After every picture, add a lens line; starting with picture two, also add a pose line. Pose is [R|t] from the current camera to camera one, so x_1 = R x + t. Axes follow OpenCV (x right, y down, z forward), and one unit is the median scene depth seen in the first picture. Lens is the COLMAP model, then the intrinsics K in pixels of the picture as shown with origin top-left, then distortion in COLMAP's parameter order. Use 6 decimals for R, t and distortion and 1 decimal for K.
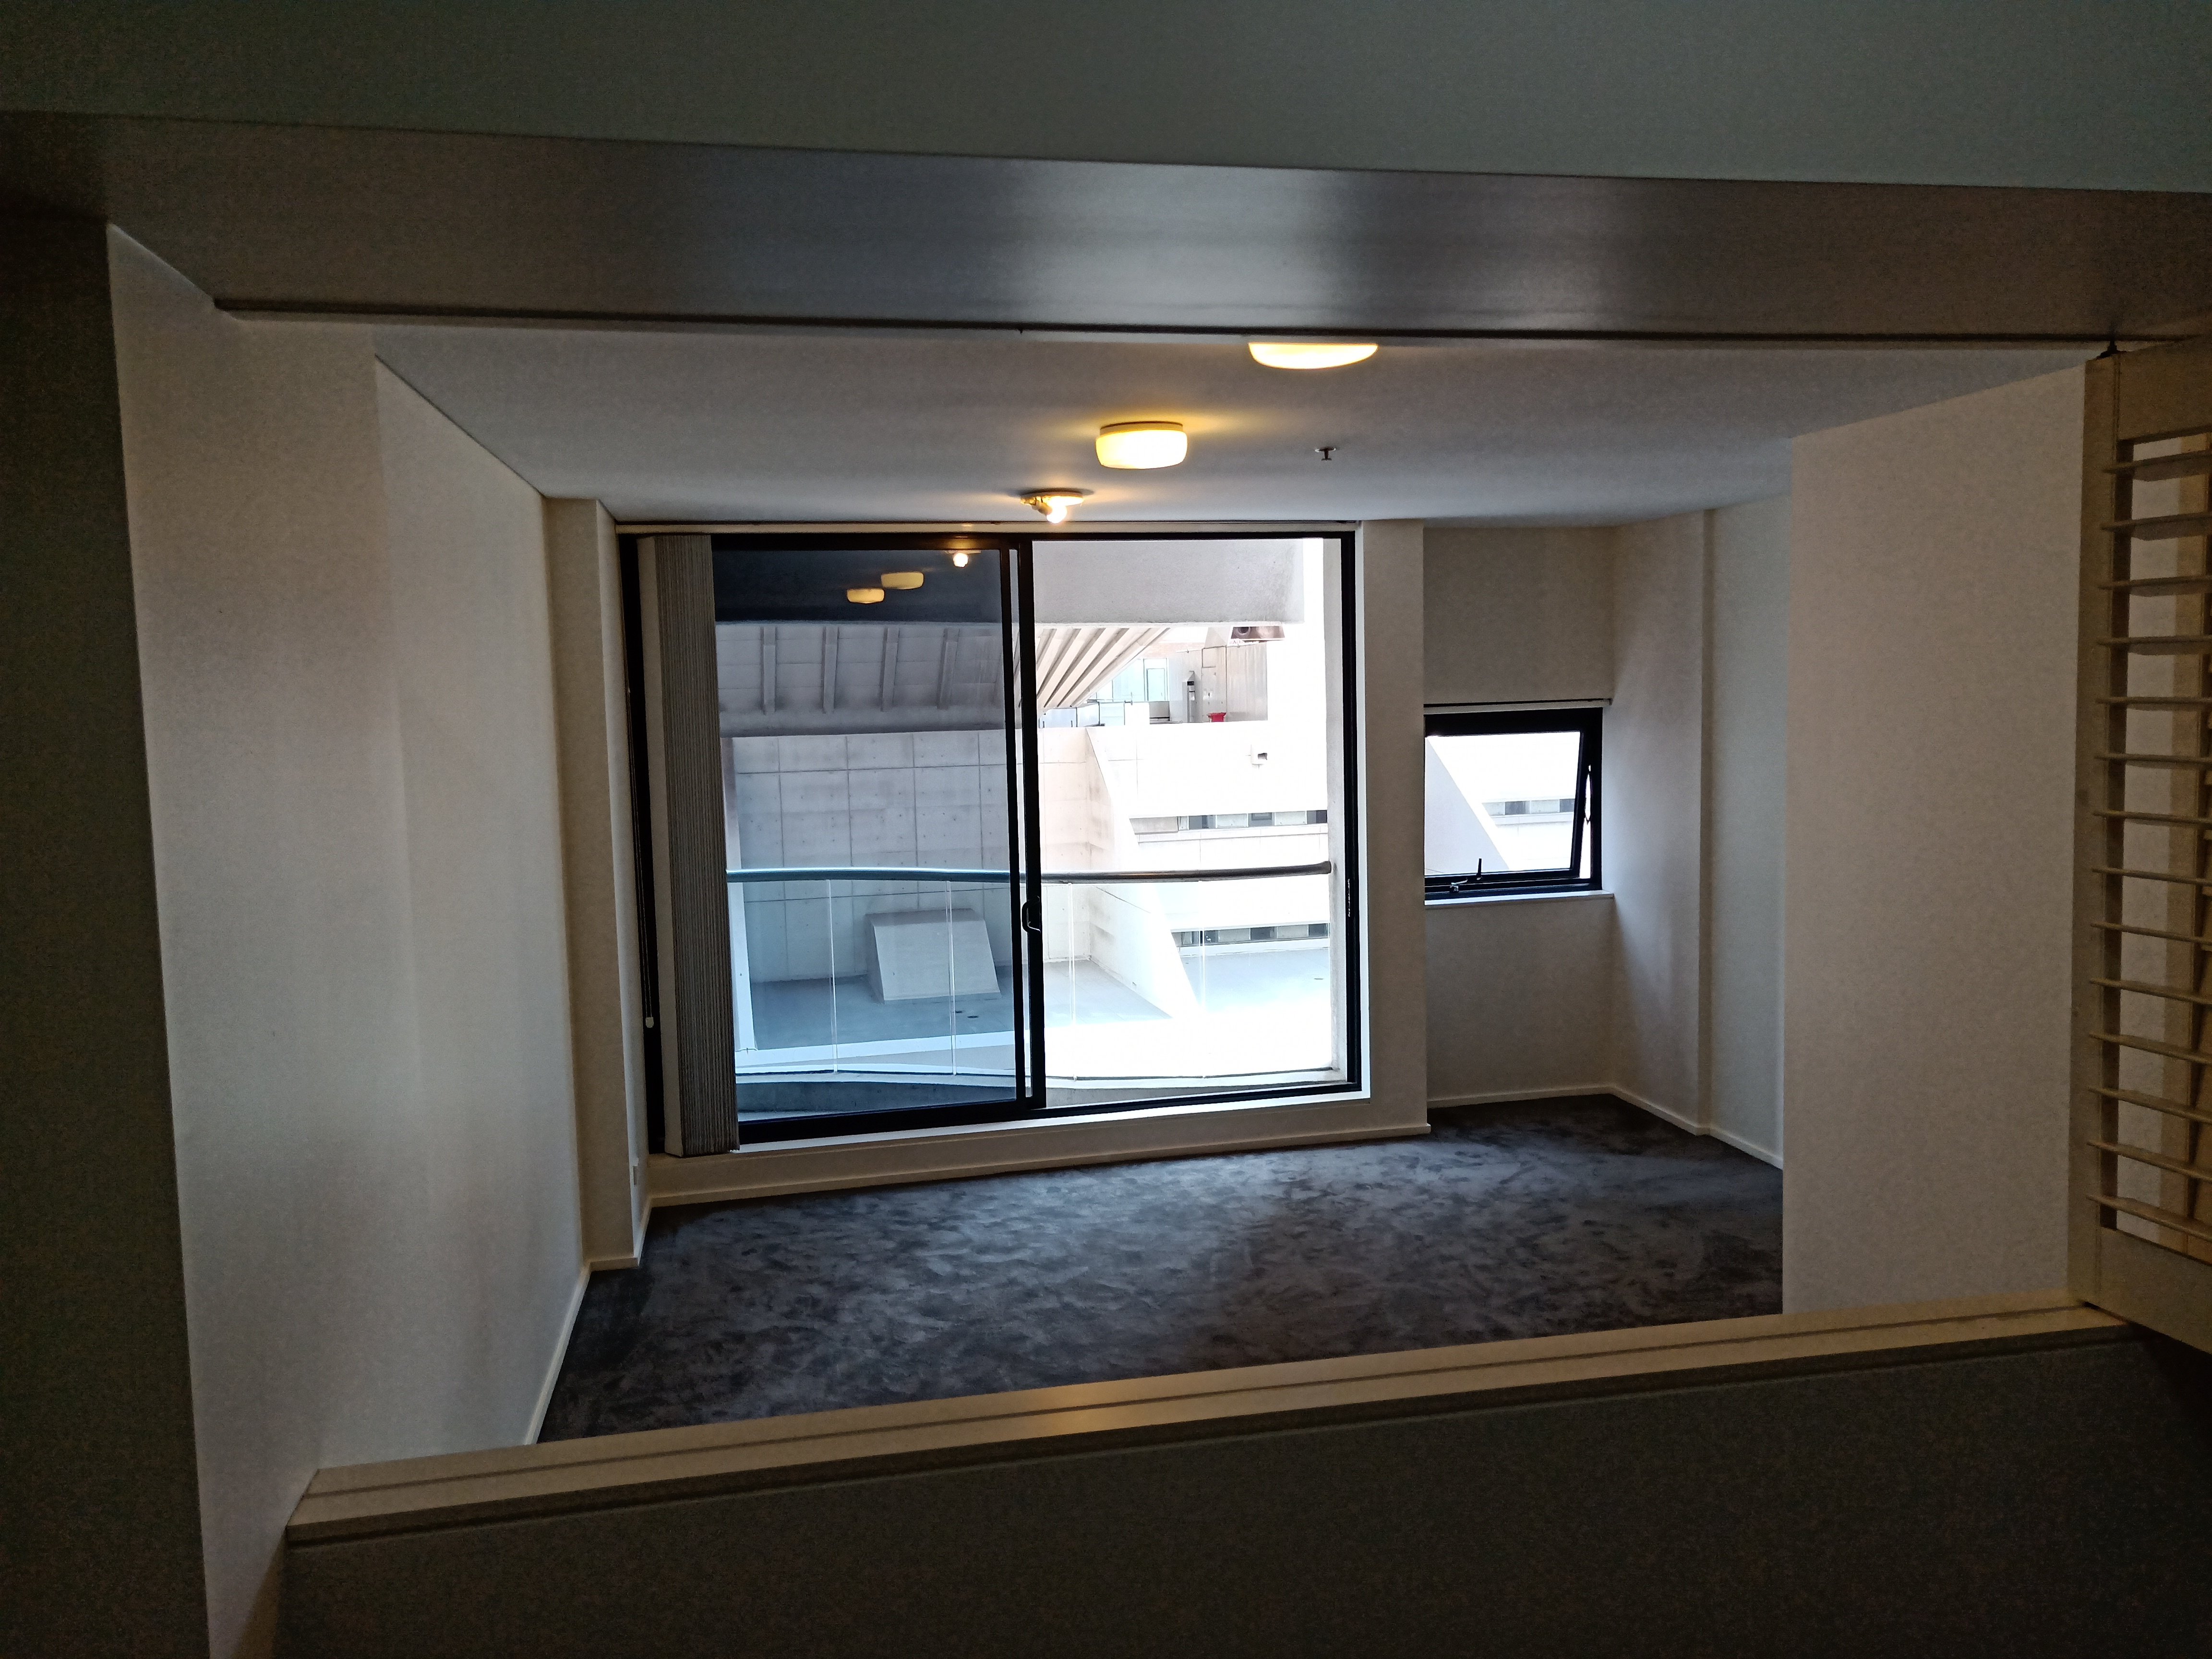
lens RADIAL K [[1672.5, 0, 1111.3], [0, 1672.5, 819.9], [0, 0, 1]] dist [0.056454, -0.017393]
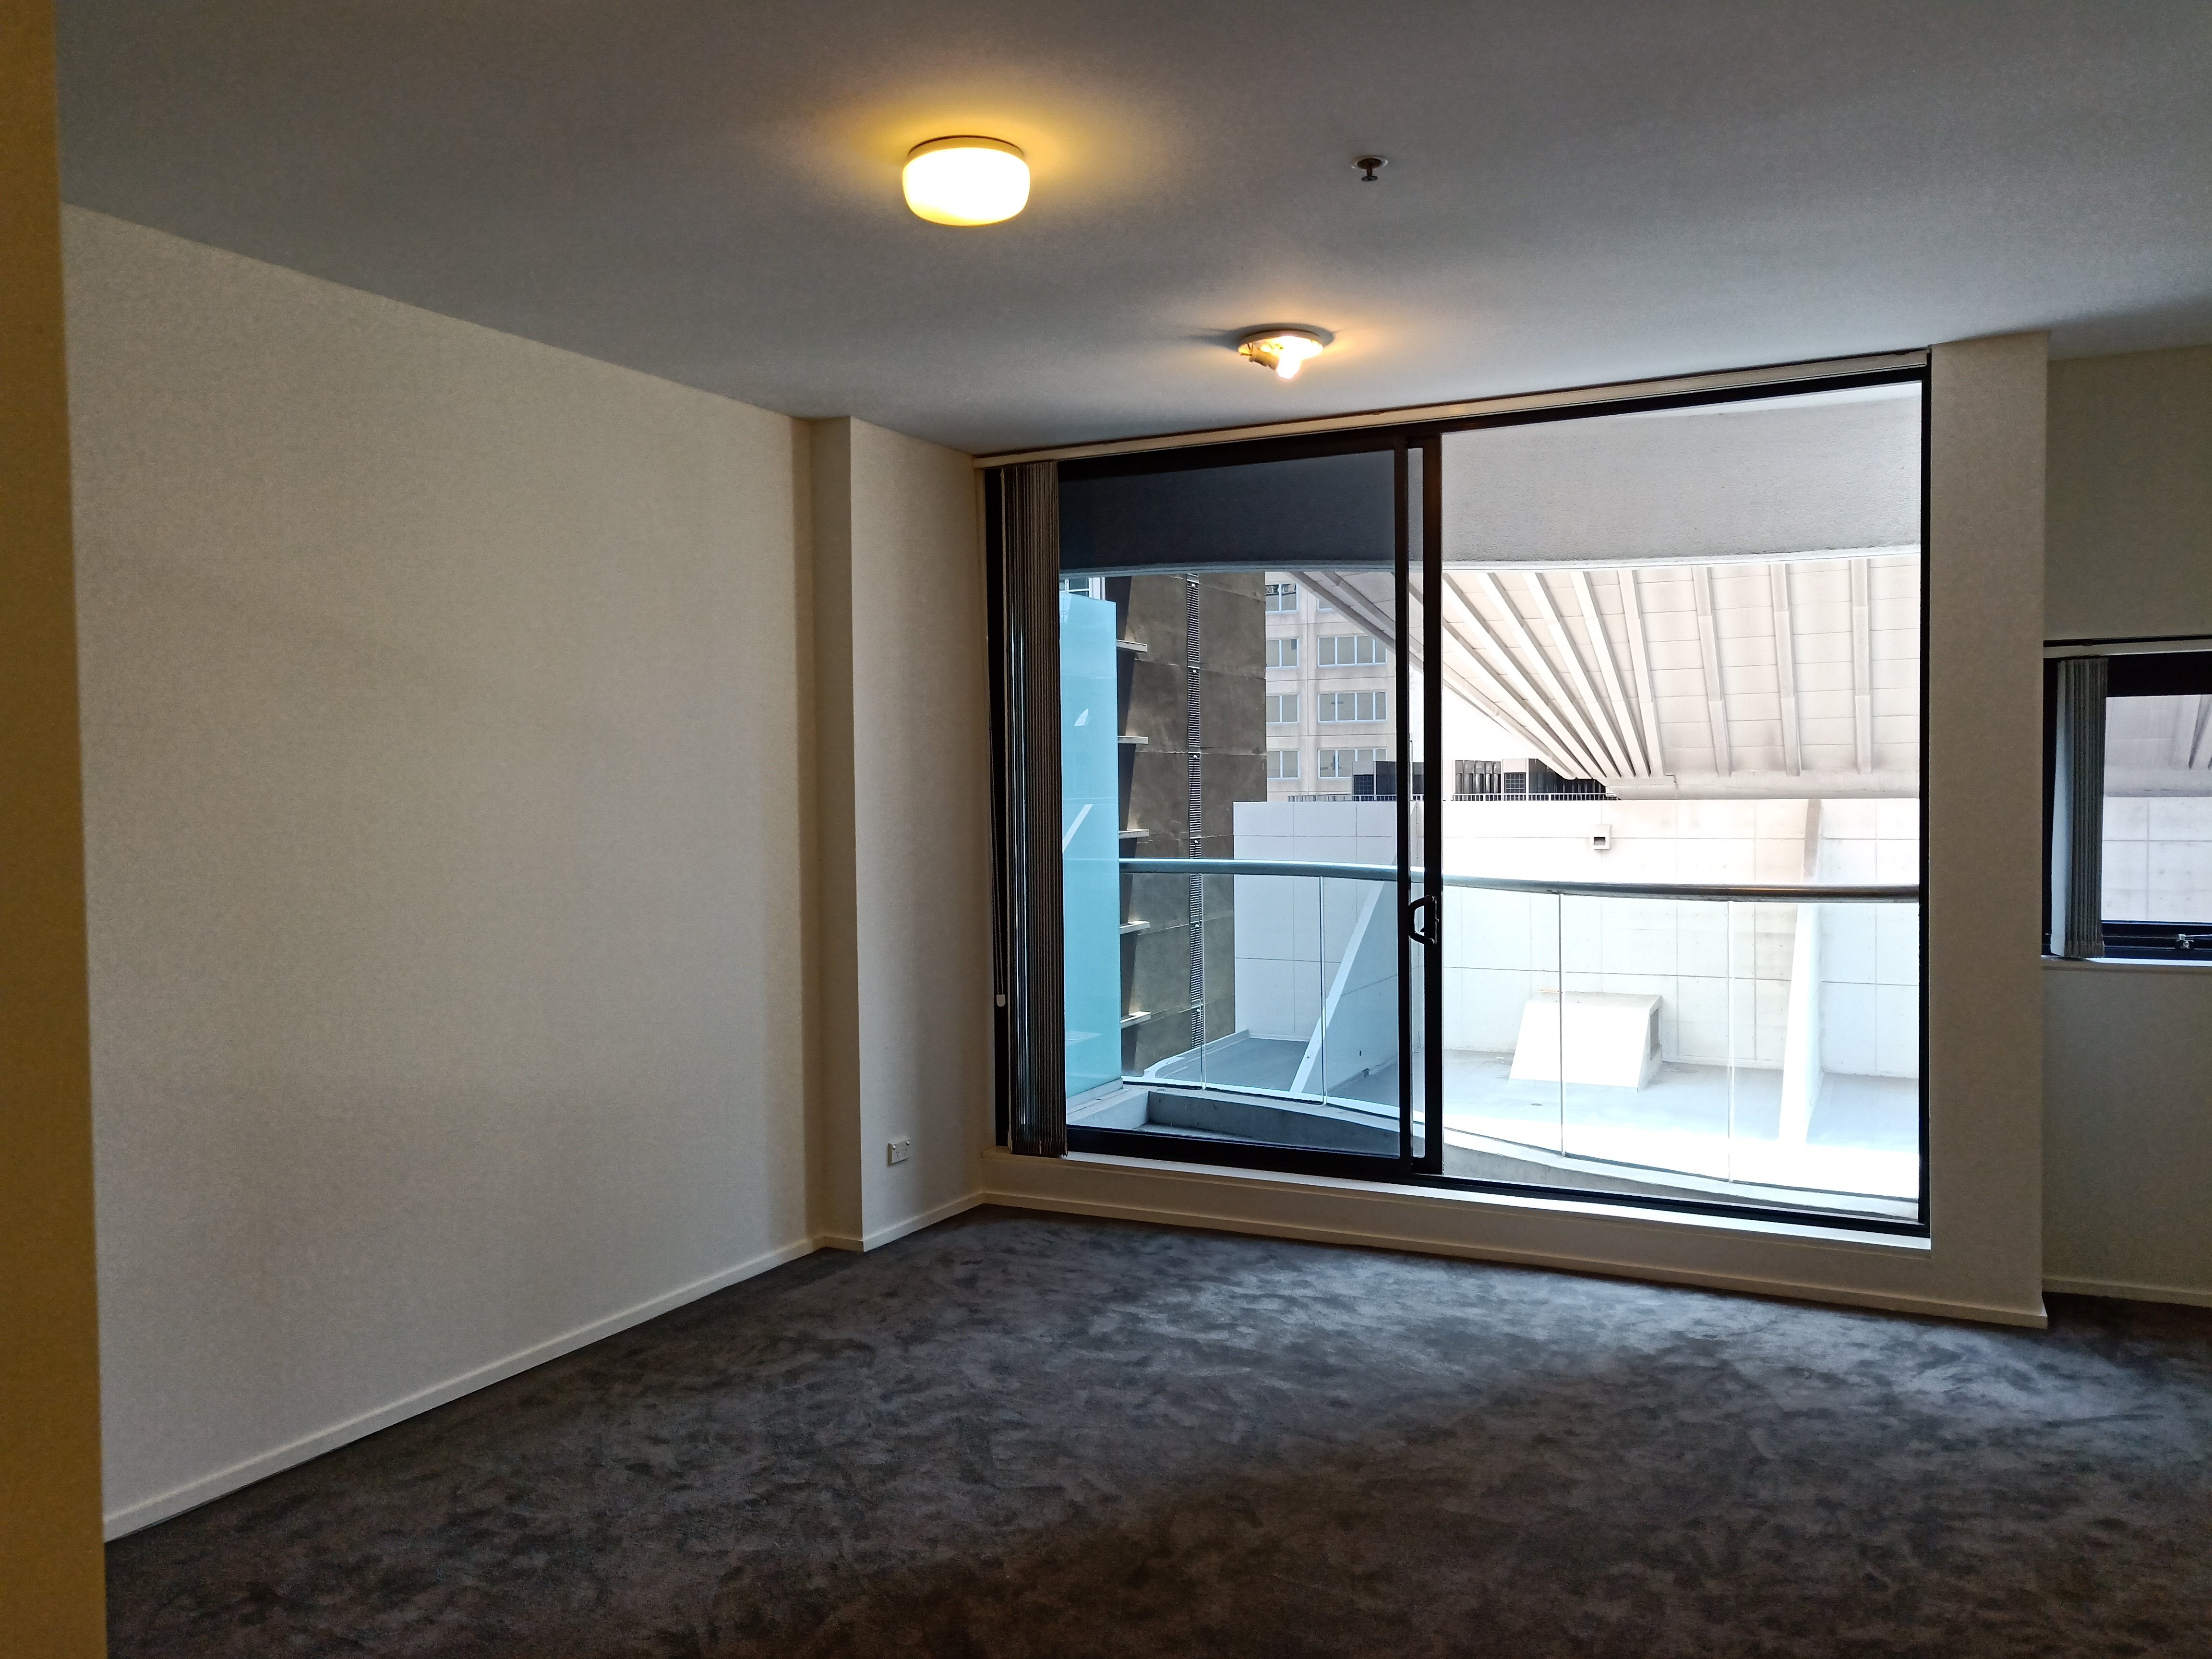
lens RADIAL K [[1672.5, 0, 1092.9], [0, 1672.5, 836.1], [0, 0, 1]] dist [0.056454, -0.017393]
pose [[0.774768, 0.038347, -0.631082, 0.347640], [-0.059268, 0.998169, -0.012109, 0.039397], [0.629462, 0.046785, 0.775622, 0.326948]]
